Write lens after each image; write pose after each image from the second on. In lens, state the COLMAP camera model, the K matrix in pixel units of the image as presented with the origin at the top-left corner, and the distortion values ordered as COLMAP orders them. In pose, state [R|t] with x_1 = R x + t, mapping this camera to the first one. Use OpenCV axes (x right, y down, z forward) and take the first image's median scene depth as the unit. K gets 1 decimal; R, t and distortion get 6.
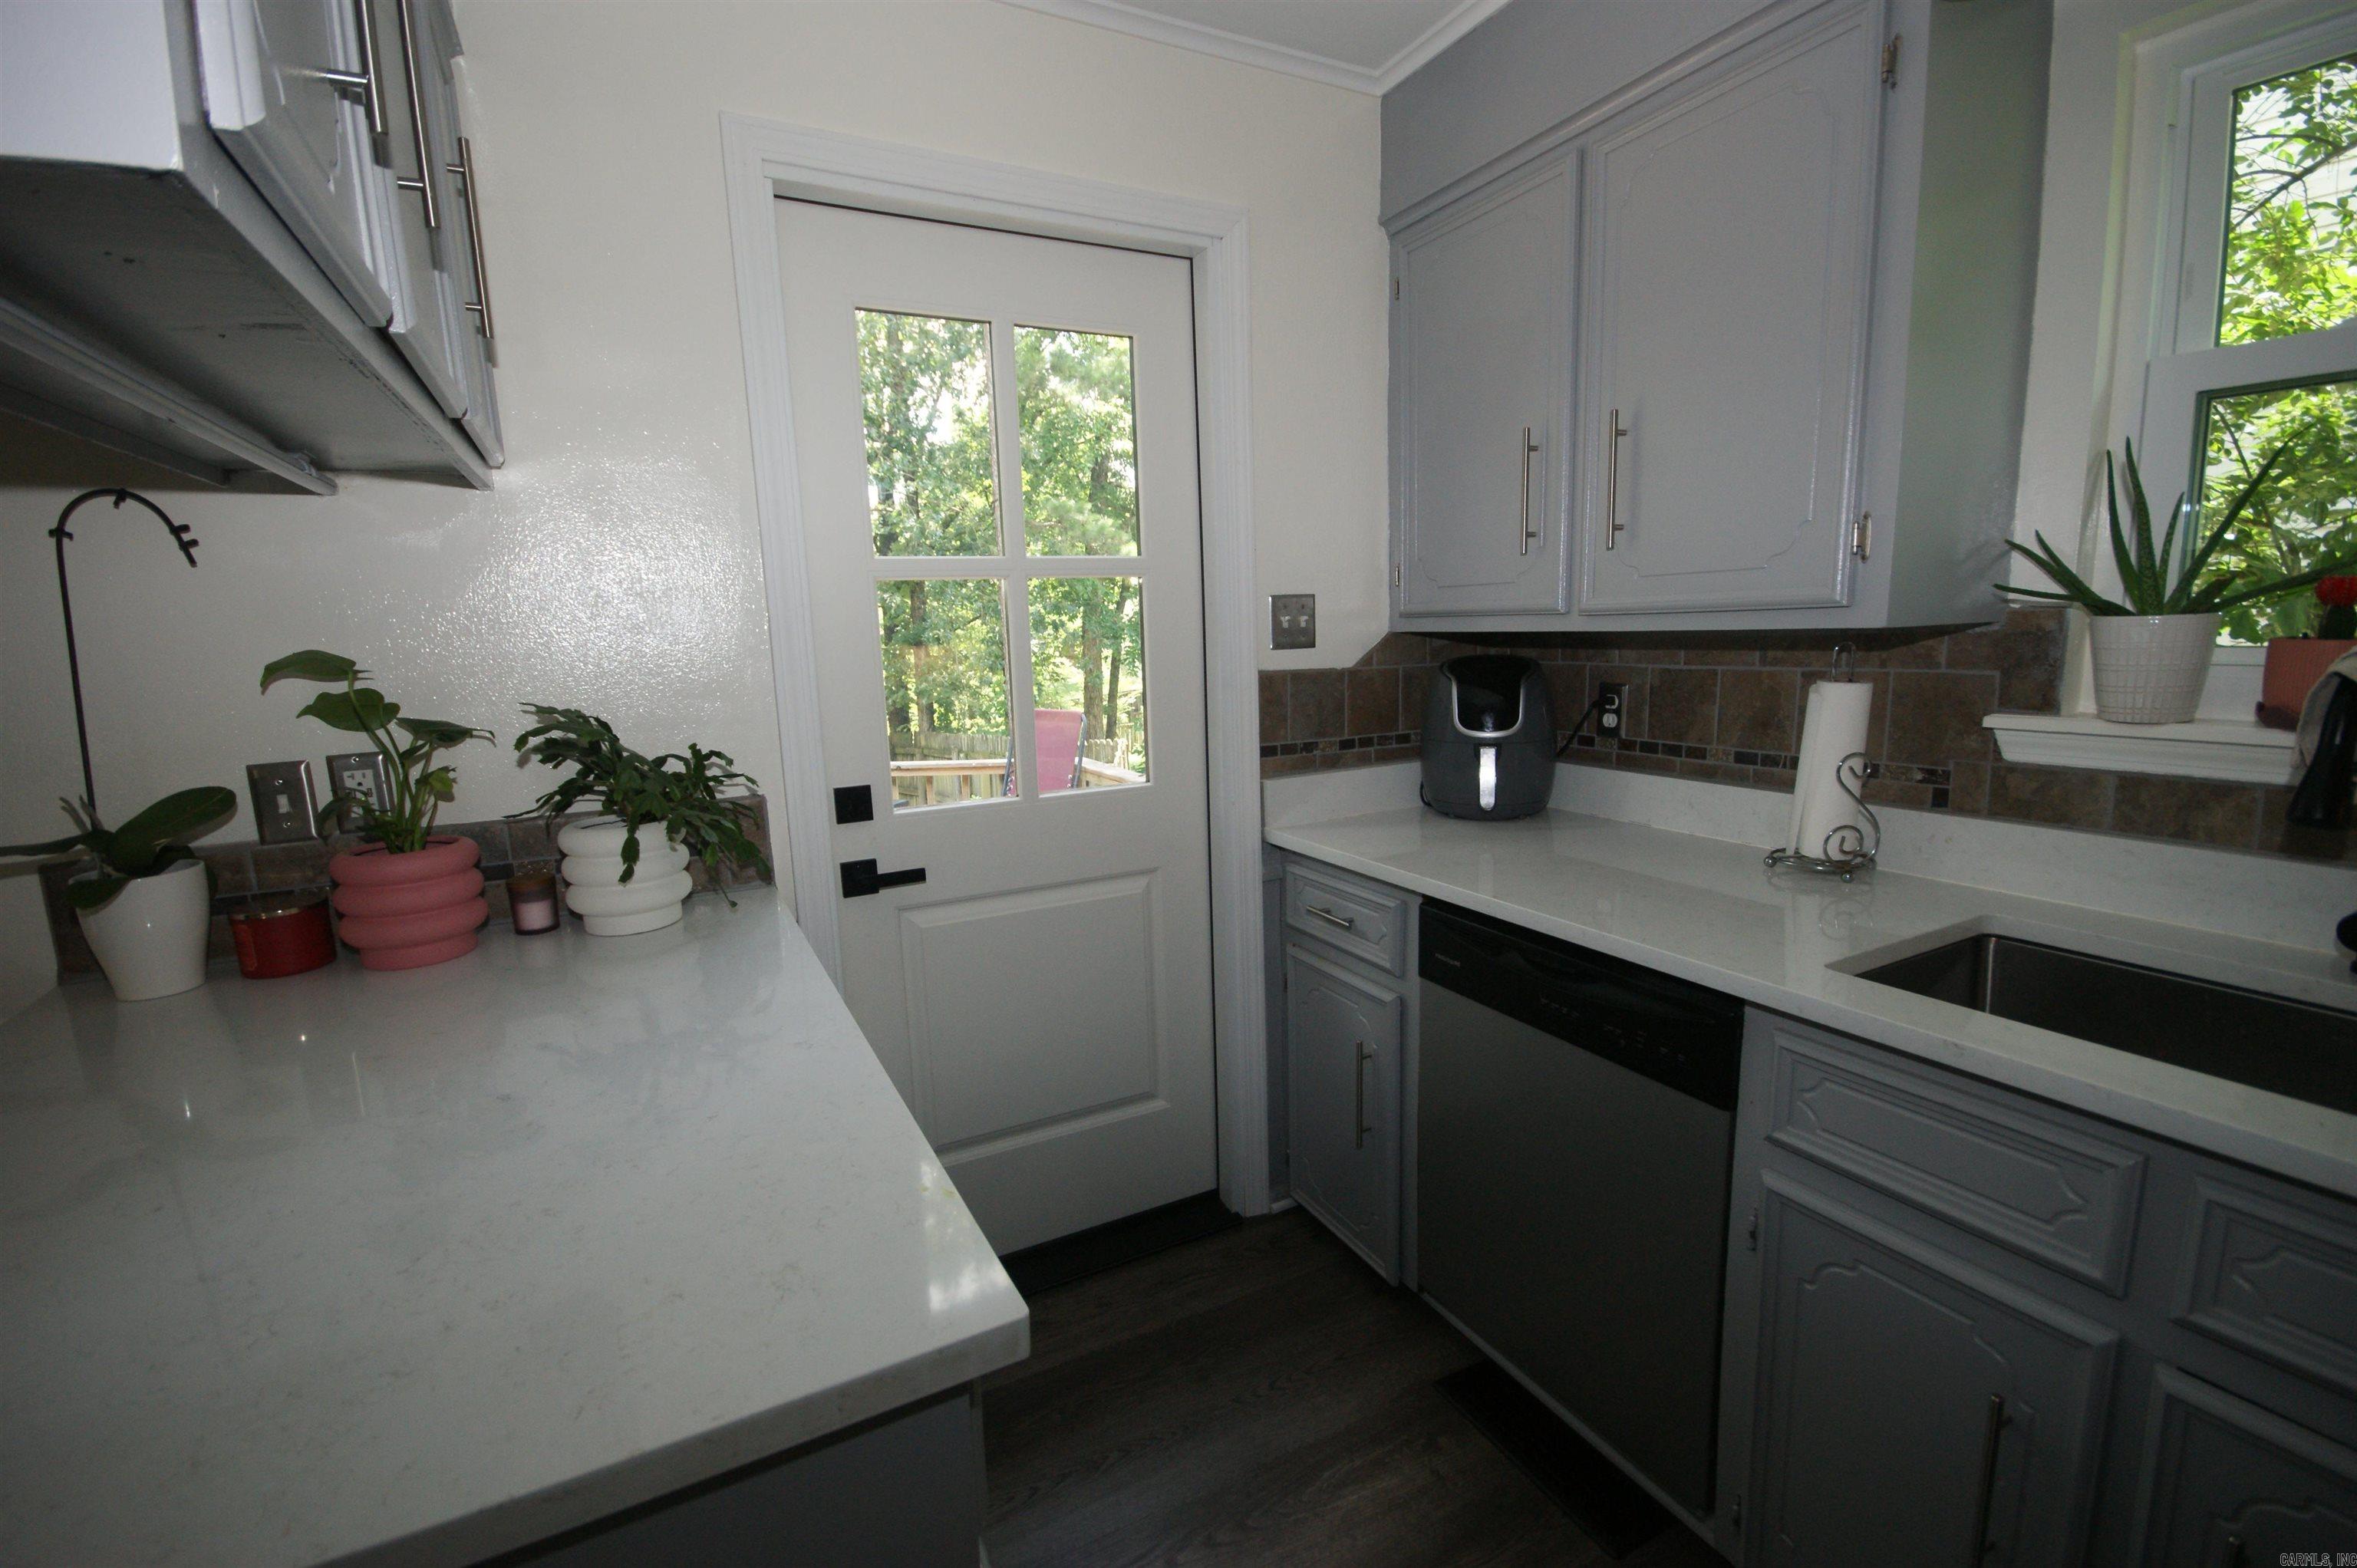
lens RADIAL K [[1048.4, 0, 1178.5], [0, 1048.4, 784.0], [0, 0, 1]] dist [0.002002, 0.000841]
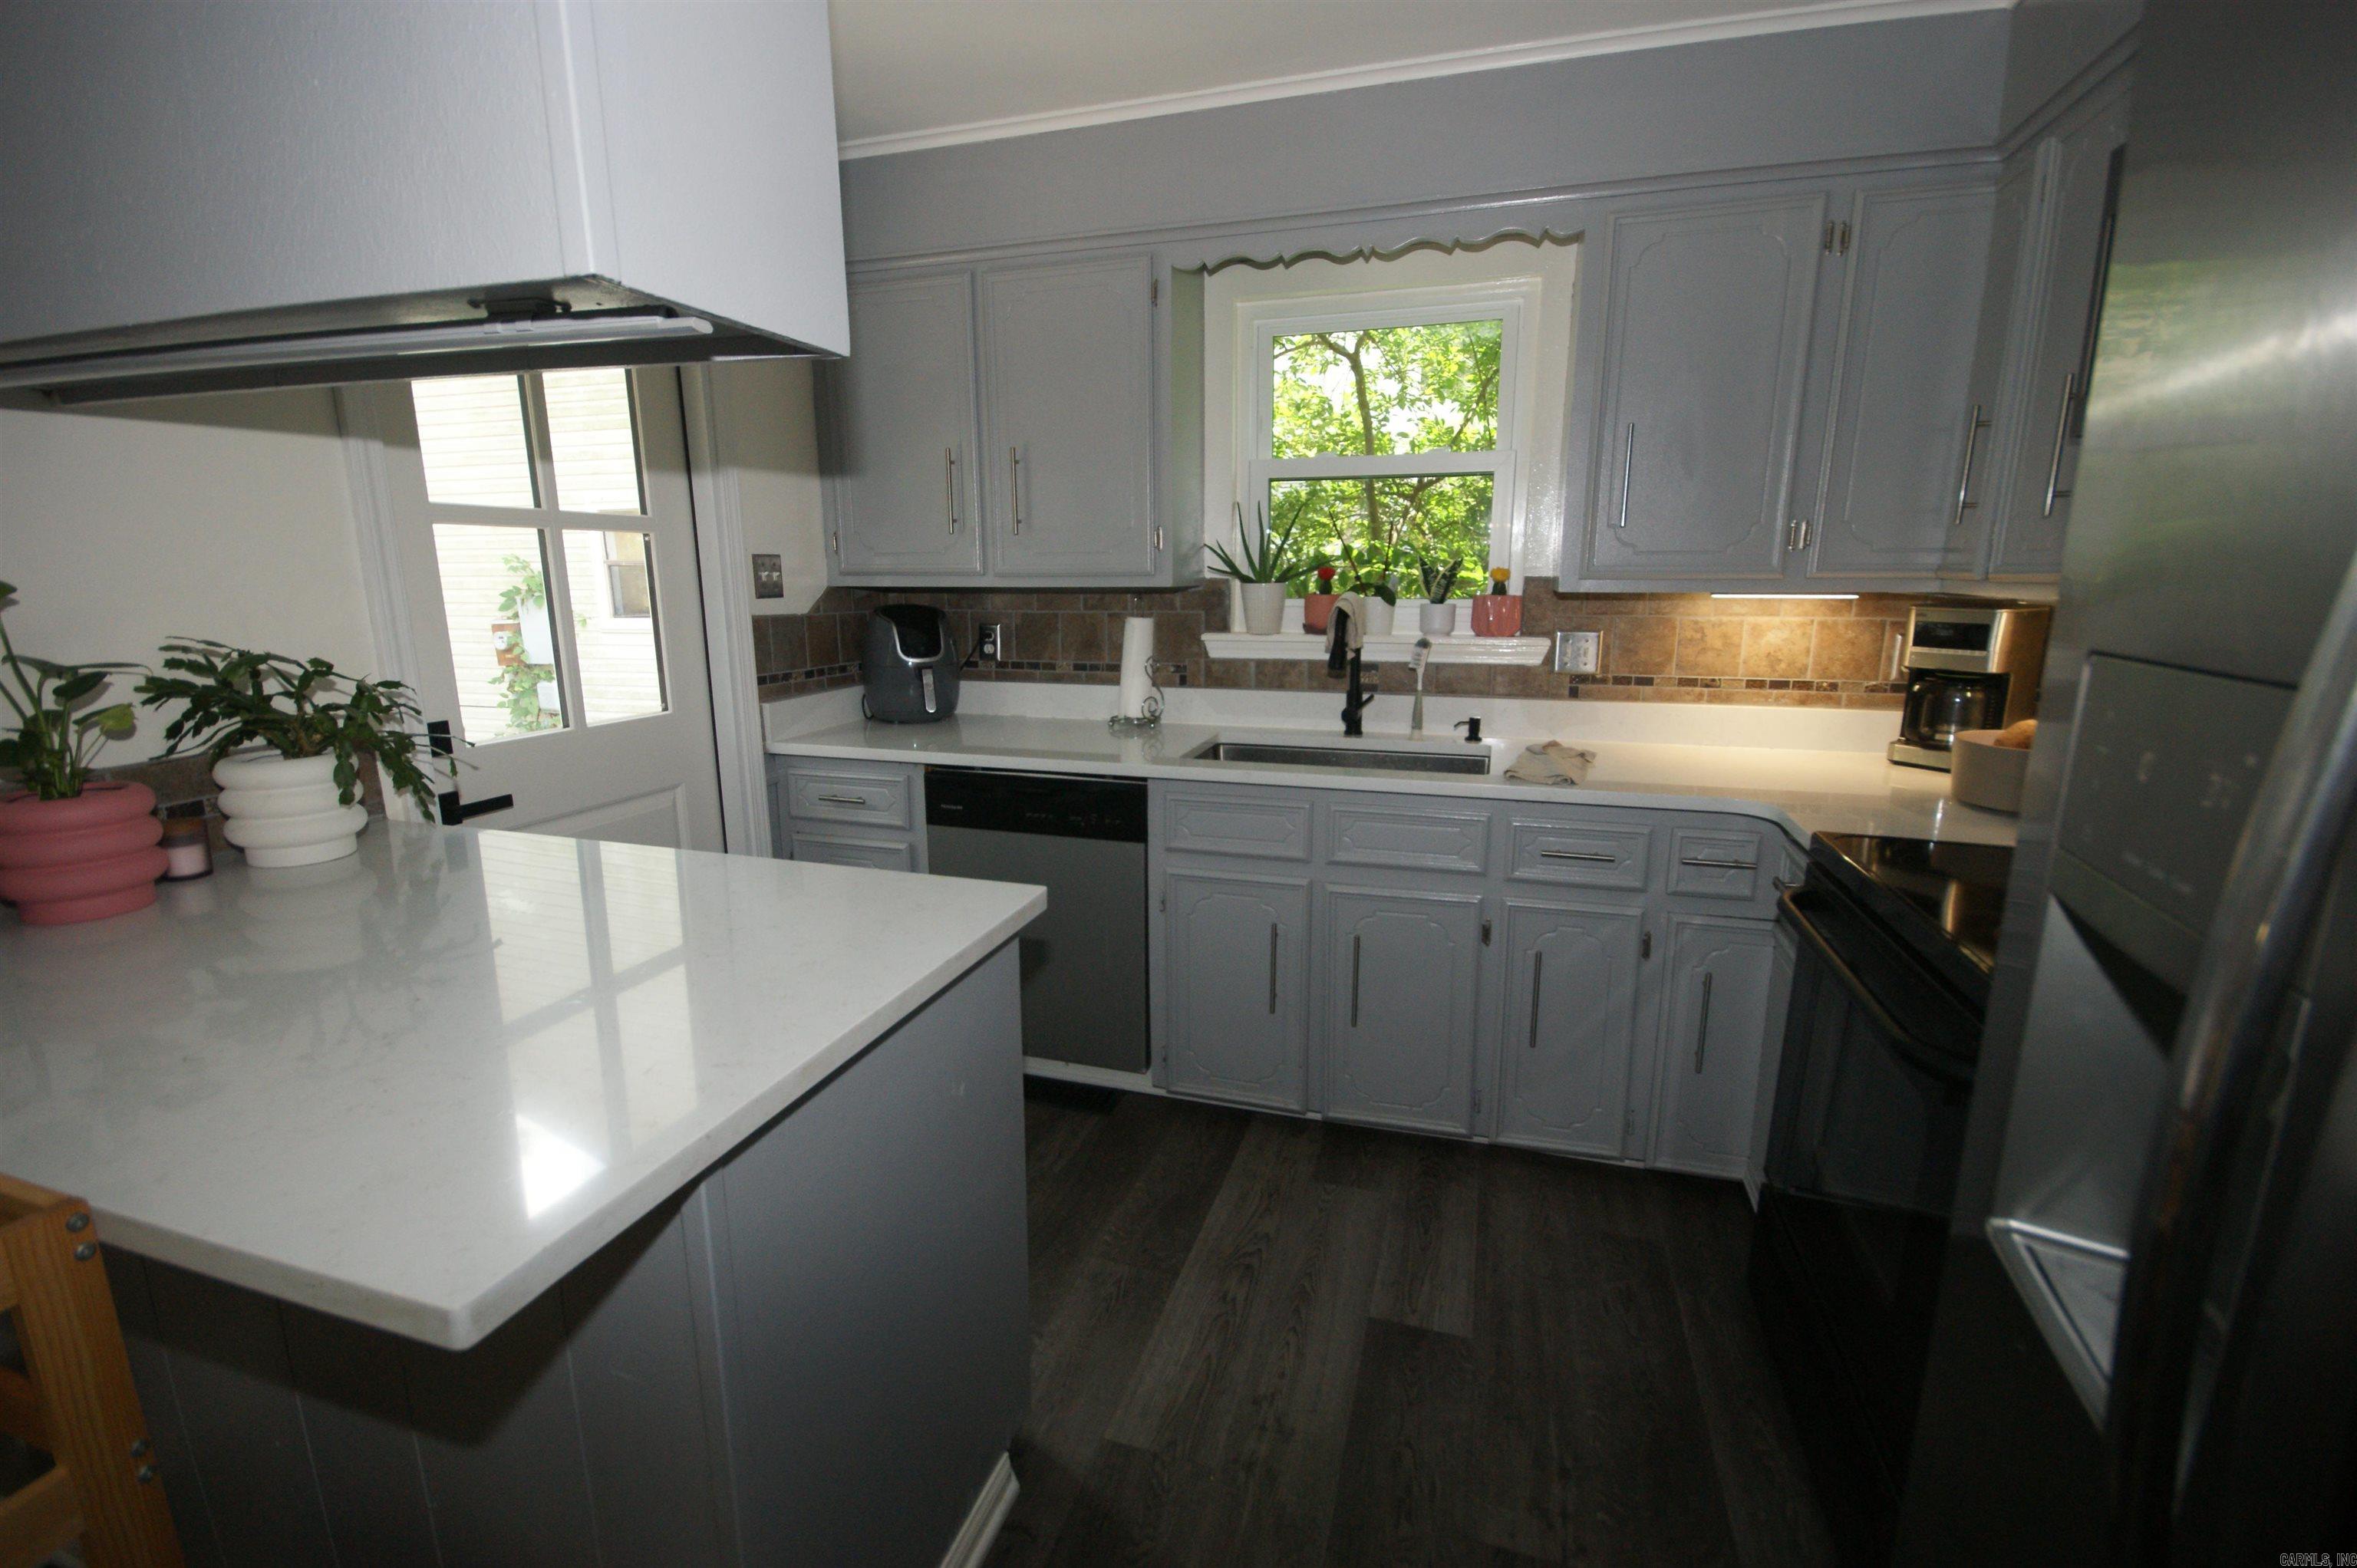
lens RADIAL K [[1048.4, 0, 1178.5], [0, 1048.4, 784.0], [0, 0, 1]] dist [0.002002, 0.000841]
pose [[0.706397, -0.113303, 0.698688, -0.532981], [0.091337, 0.993443, 0.068757, 0.060069], [-0.701898, 0.015246, 0.712115, -0.278615]]
